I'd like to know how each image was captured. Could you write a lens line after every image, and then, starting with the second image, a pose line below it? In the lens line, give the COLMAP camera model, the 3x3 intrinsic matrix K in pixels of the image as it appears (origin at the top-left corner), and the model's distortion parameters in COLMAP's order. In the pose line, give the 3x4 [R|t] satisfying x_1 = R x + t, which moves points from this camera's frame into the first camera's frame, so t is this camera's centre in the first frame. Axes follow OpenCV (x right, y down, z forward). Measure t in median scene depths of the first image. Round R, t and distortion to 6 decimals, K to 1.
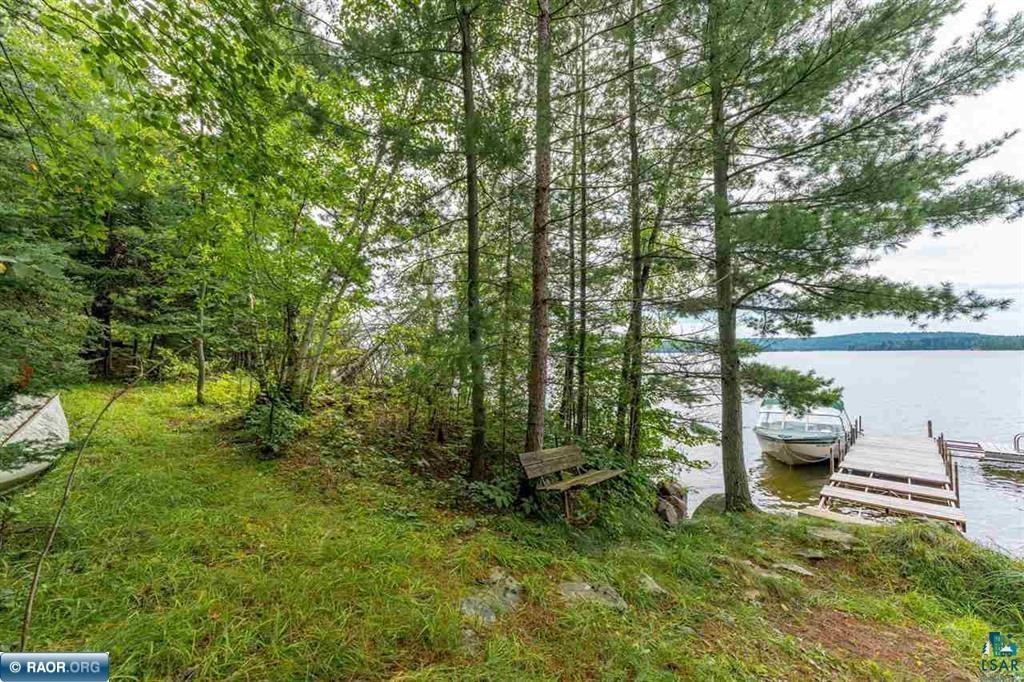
lens RADIAL K [[413.3, 0, 507.8], [0, 413.3, 343.1], [0, 0, 1]] dist [0.000604, 0.000307]
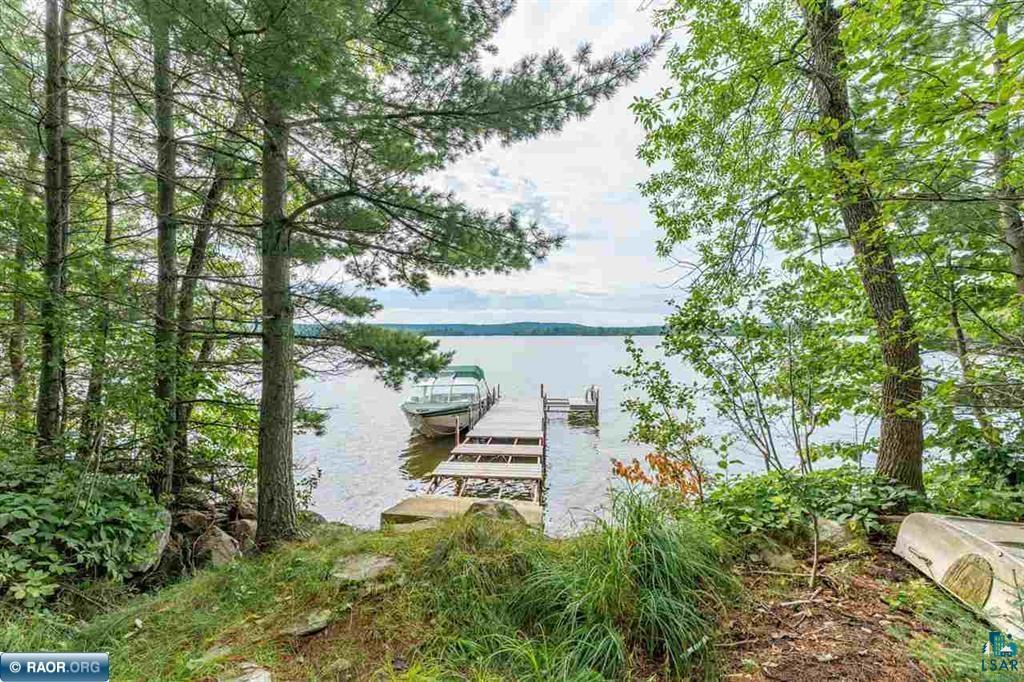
lens RADIAL K [[413.3, 0, 507.8], [0, 413.3, 343.1], [0, 0, 1]] dist [0.000604, 0.000307]
pose [[0.781210, -0.000488, 0.624268, 0.322426], [-0.026465, 0.999075, 0.033899, 0.050510], [-0.623707, -0.043004, 0.780474, 0.215591]]
